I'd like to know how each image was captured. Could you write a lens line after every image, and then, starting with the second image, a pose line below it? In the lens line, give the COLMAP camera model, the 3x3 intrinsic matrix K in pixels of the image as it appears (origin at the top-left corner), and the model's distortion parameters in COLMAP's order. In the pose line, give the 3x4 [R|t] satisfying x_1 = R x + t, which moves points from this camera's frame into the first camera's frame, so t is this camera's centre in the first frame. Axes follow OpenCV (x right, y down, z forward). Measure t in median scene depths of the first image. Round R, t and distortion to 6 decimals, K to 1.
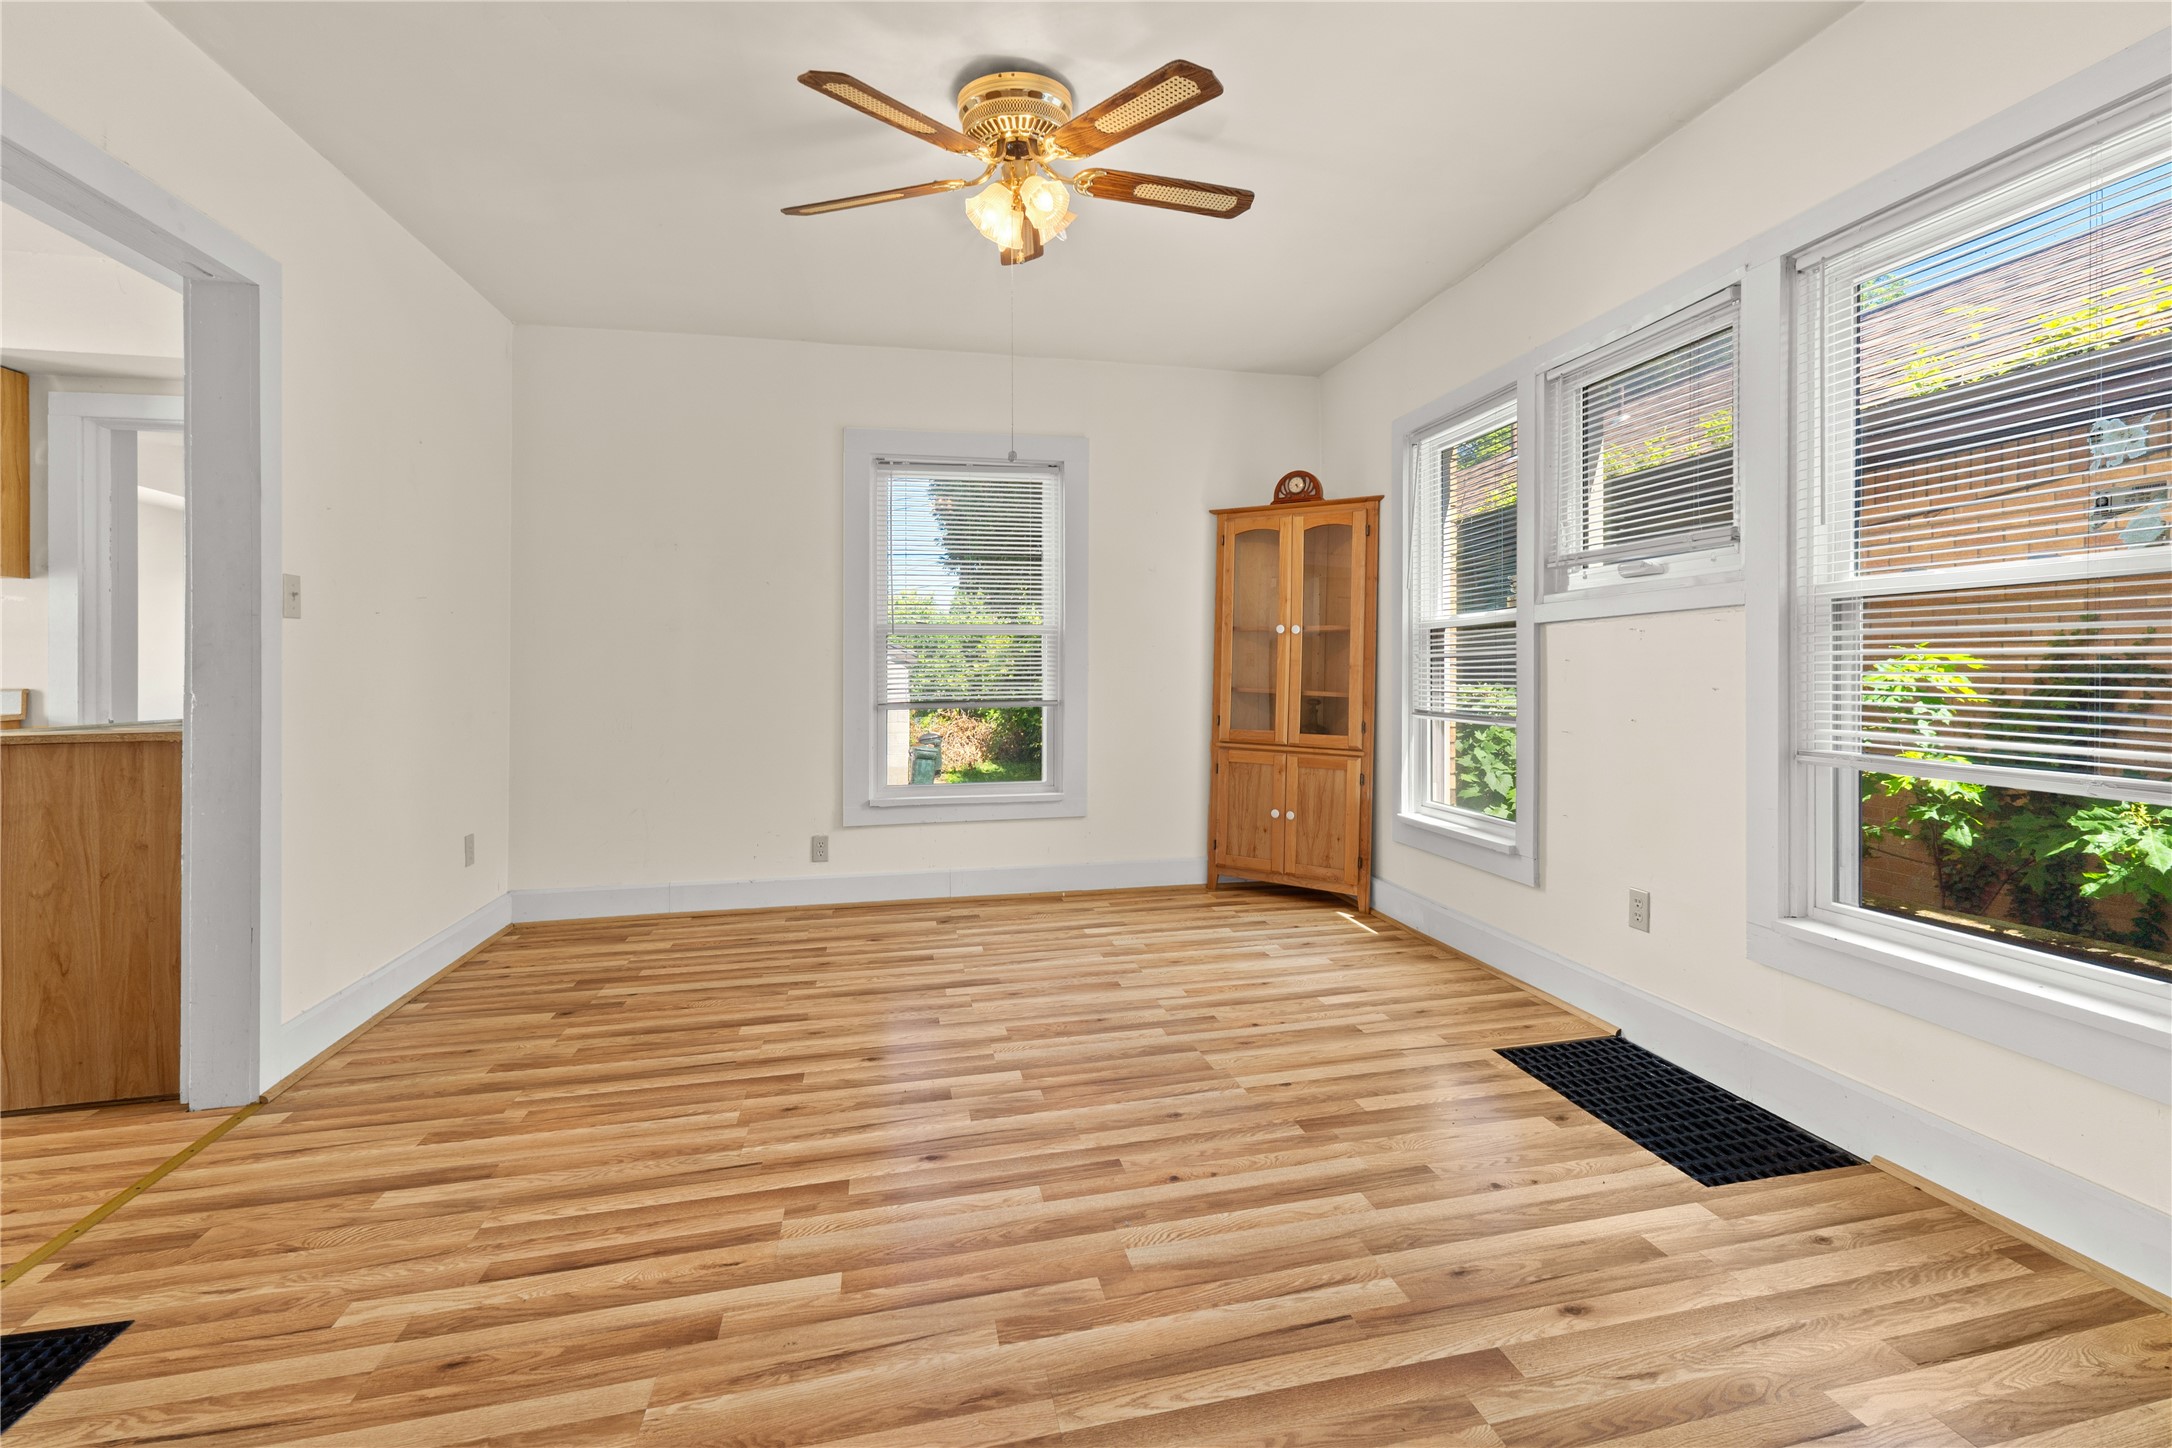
lens RADIAL K [[935.5, 0, 1093.2], [0, 935.5, 669.2], [0, 0, 1]] dist [0.003789, 0.000807]
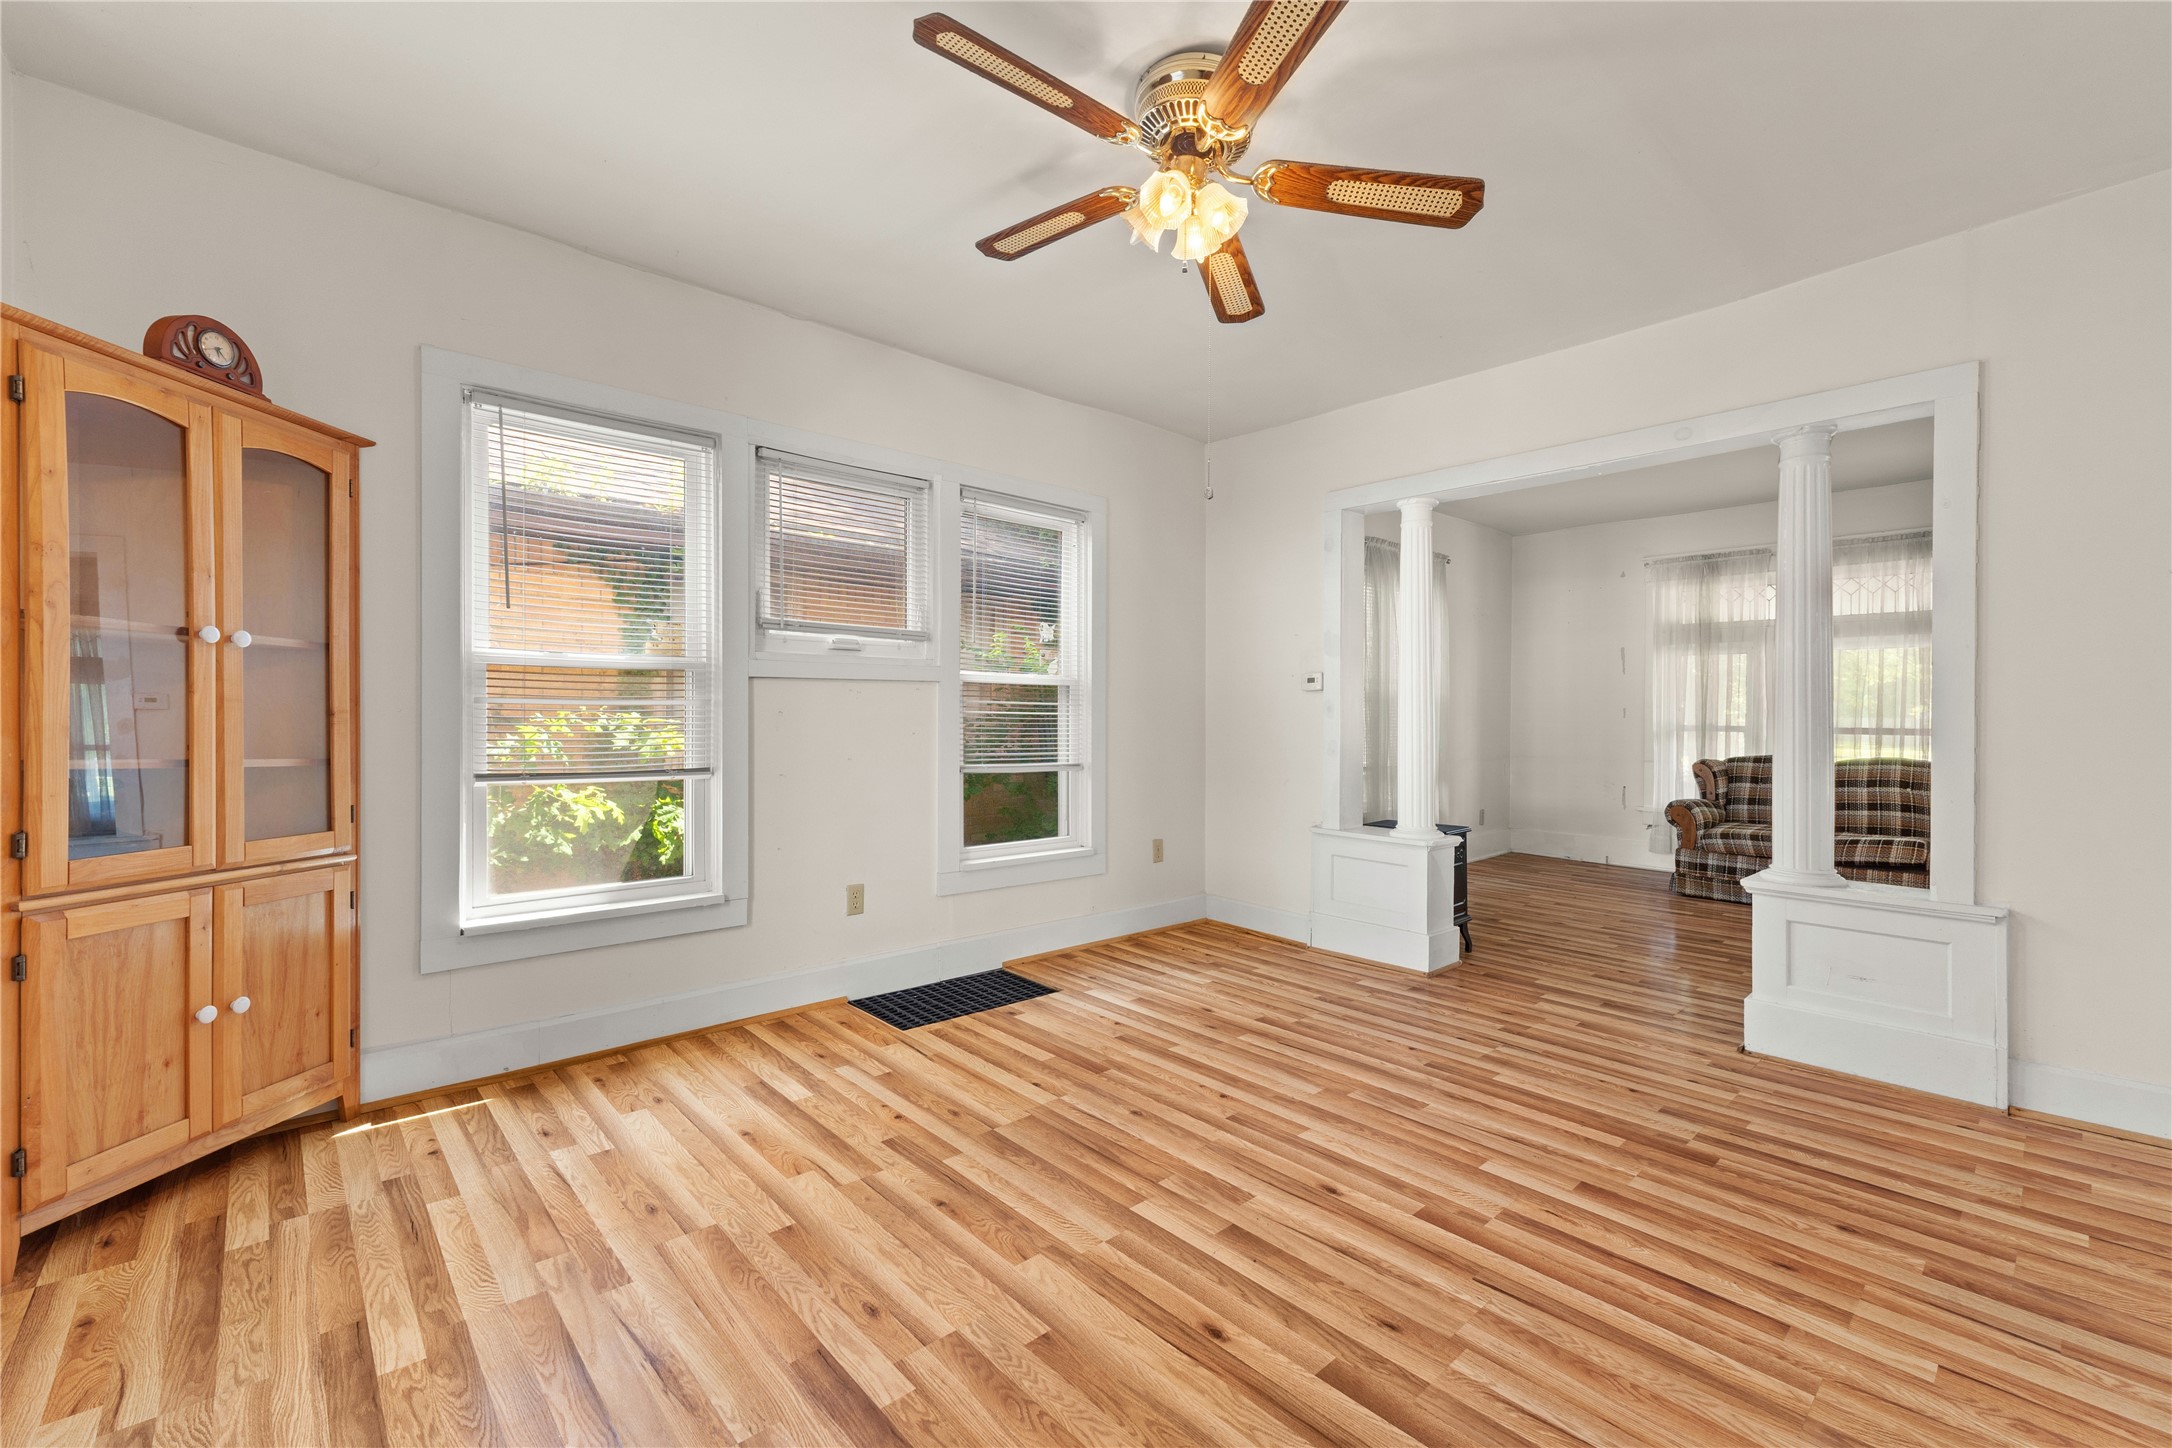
lens RADIAL K [[917.0, 0, 1092.7], [0, 917.0, 714.6], [0, 0, 1]] dist [0.005685, 0.000156]
pose [[-0.498510, 0.005647, 0.866866, -0.824962], [-0.003474, 0.999958, -0.008511, 0.003141], [-0.866877, -0.007254, -0.498469, 1.549992]]
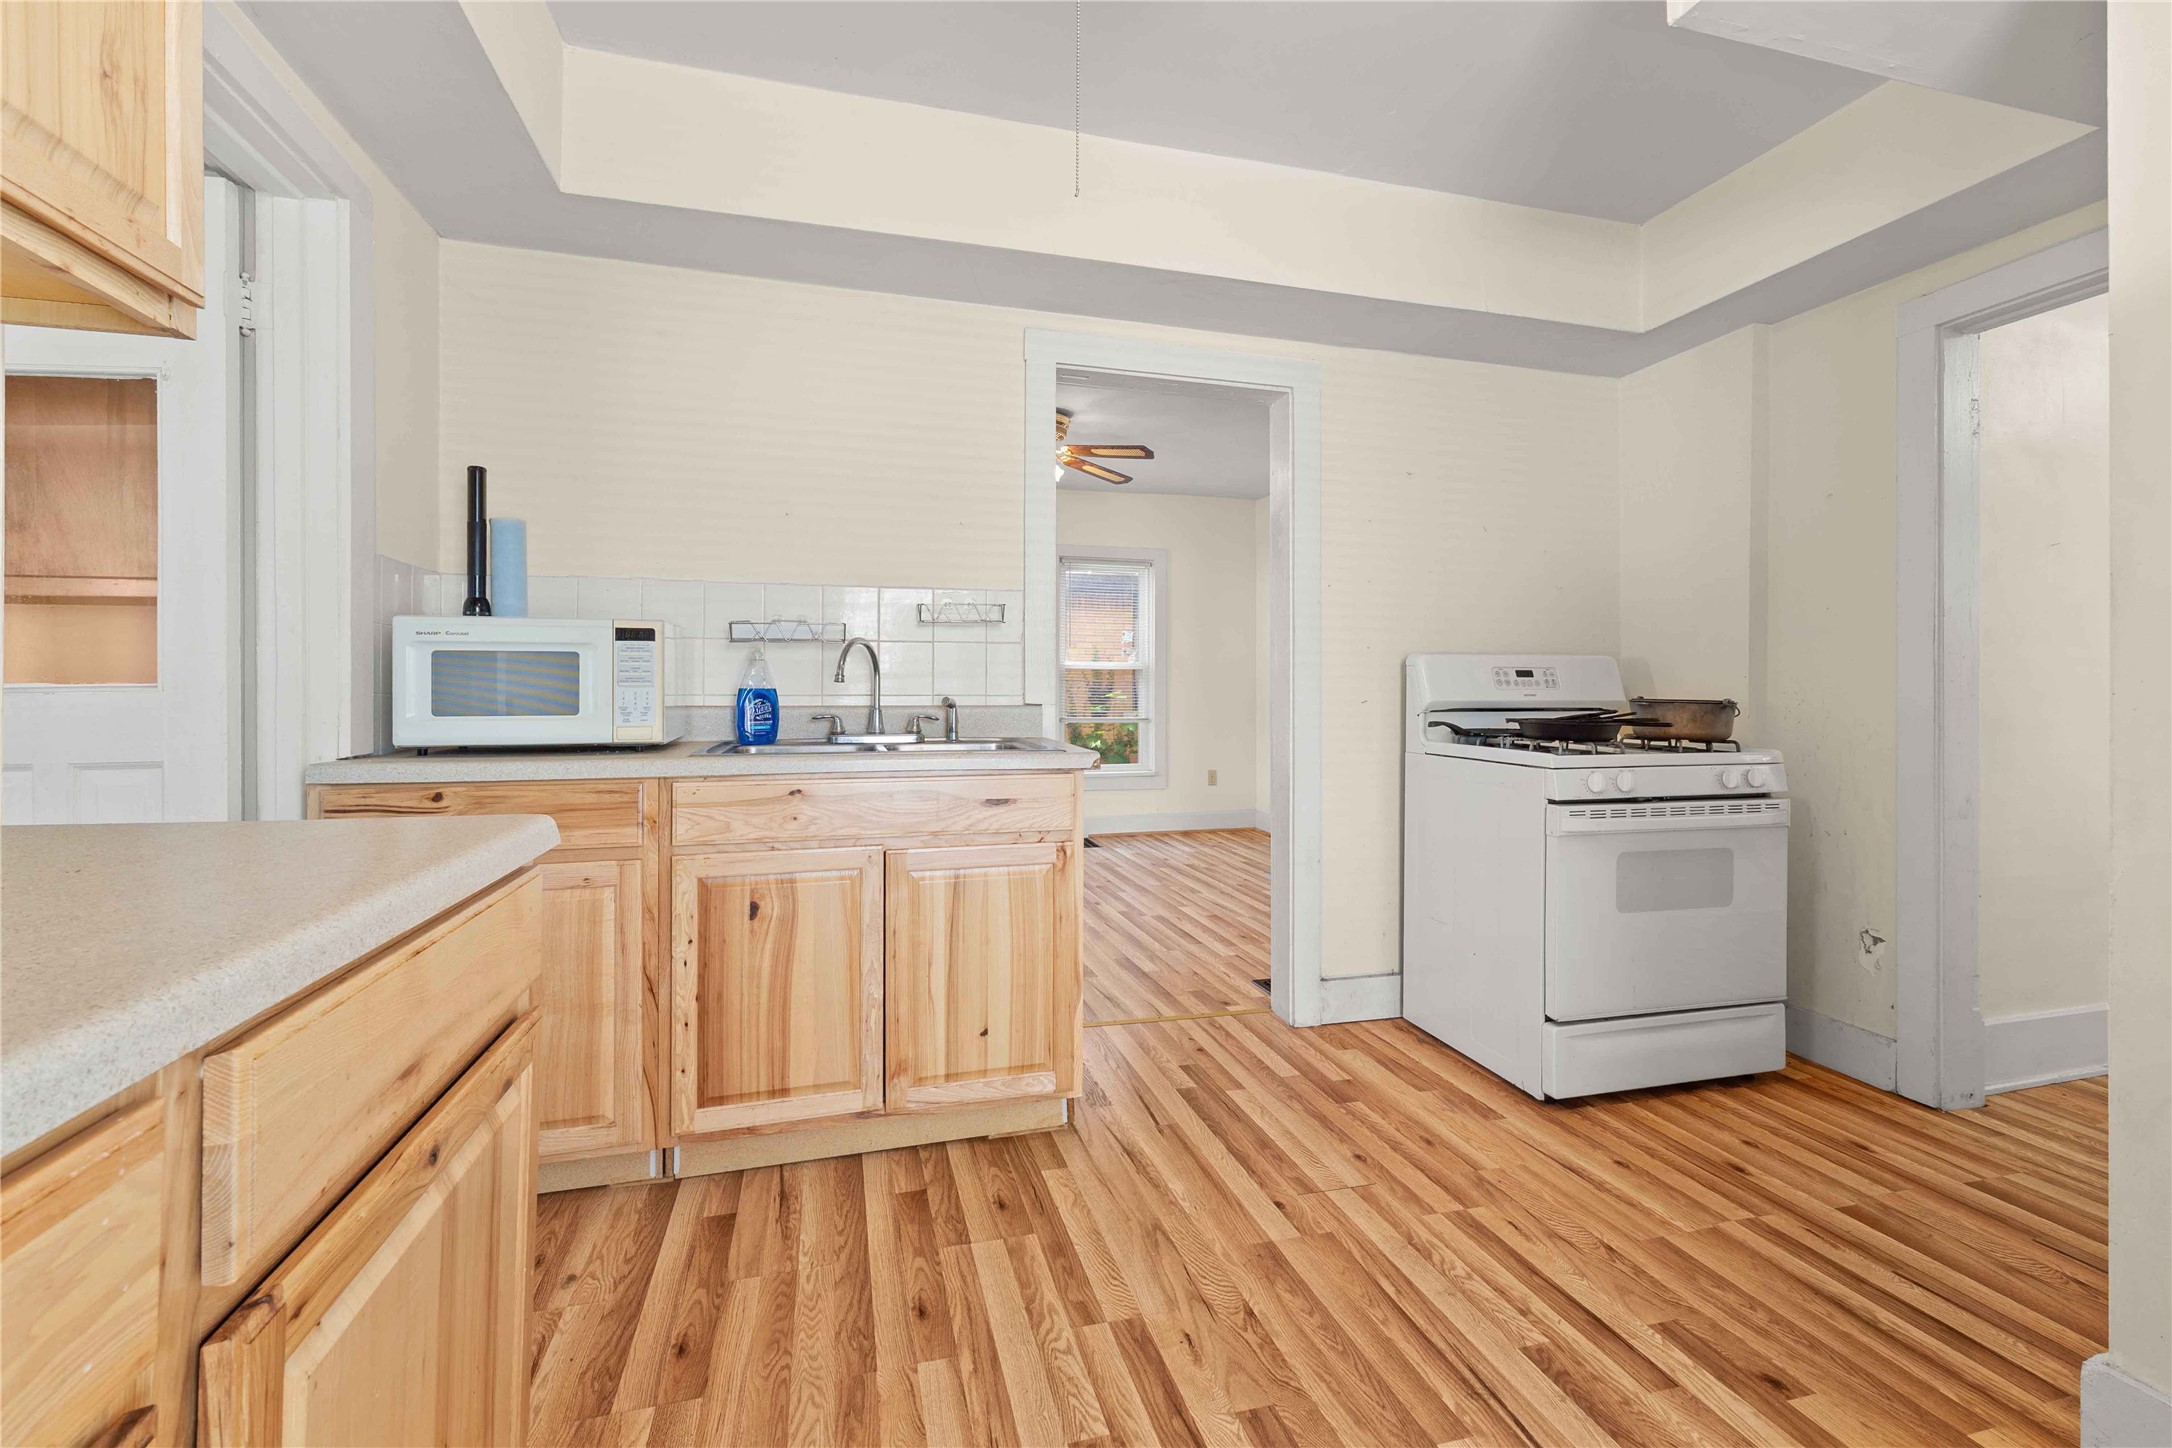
lens RADIAL K [[935.5, 0, 1093.2], [0, 935.5, 669.2], [0, 0, 1]] dist [0.003789, 0.000807]
pose [[-0.067326, 0.029139, 0.997305, -2.184830], [-0.004542, 0.999554, -0.029511, 0.017396], [-0.997721, -0.006517, -0.067163, 1.037284]]
